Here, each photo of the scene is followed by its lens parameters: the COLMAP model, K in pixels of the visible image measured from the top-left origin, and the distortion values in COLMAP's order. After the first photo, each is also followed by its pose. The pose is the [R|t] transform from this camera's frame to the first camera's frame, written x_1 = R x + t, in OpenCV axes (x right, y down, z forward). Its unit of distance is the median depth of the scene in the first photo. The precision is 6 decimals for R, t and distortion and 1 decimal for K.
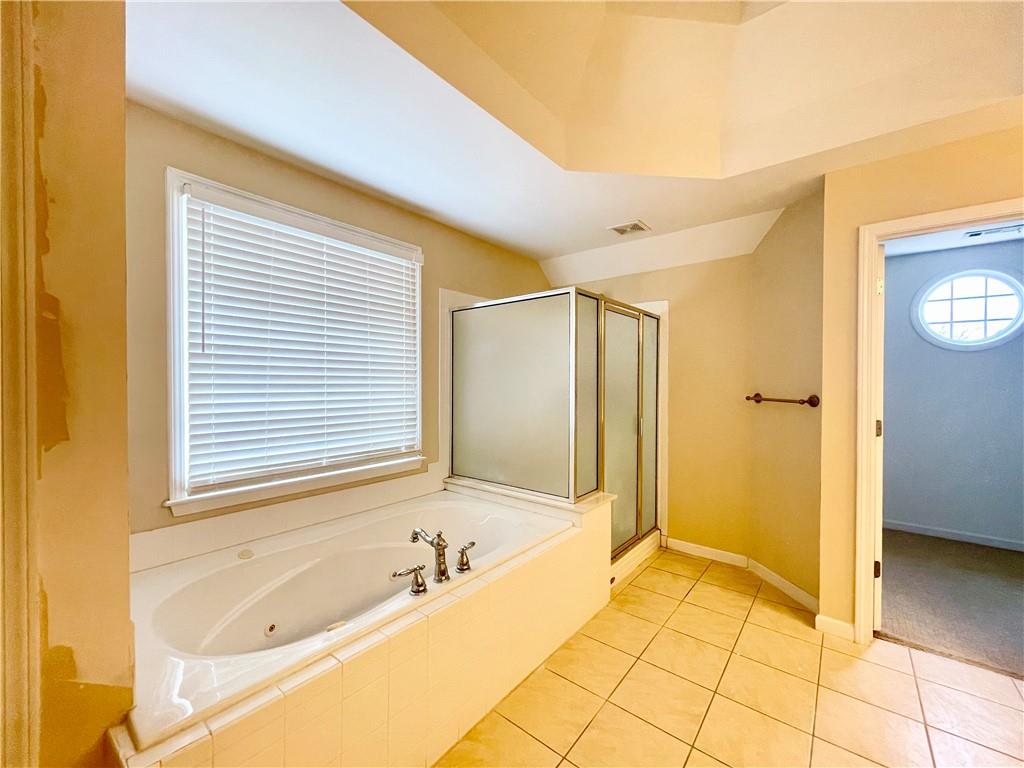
lens RADIAL K [[412.6, 0, 511.1], [0, 412.6, 386.0], [0, 0, 1]] dist [-0.004106, 0.000960]
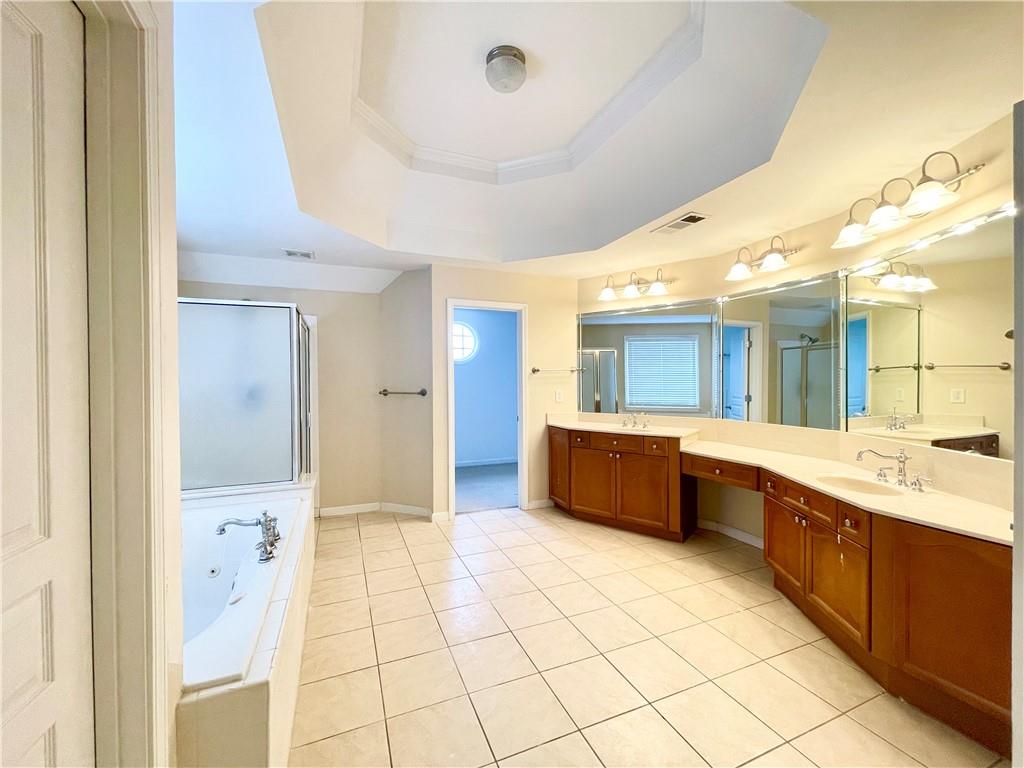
lens RADIAL K [[412.6, 0, 509.7], [0, 412.6, 383.6], [0, 0, 1]] dist [-0.004106, 0.000960]
pose [[0.470692, -0.012632, 0.882207, -0.595718], [0.020687, 0.999781, 0.003278, 0.002273], [-0.882055, 0.016707, 0.470850, -0.115741]]
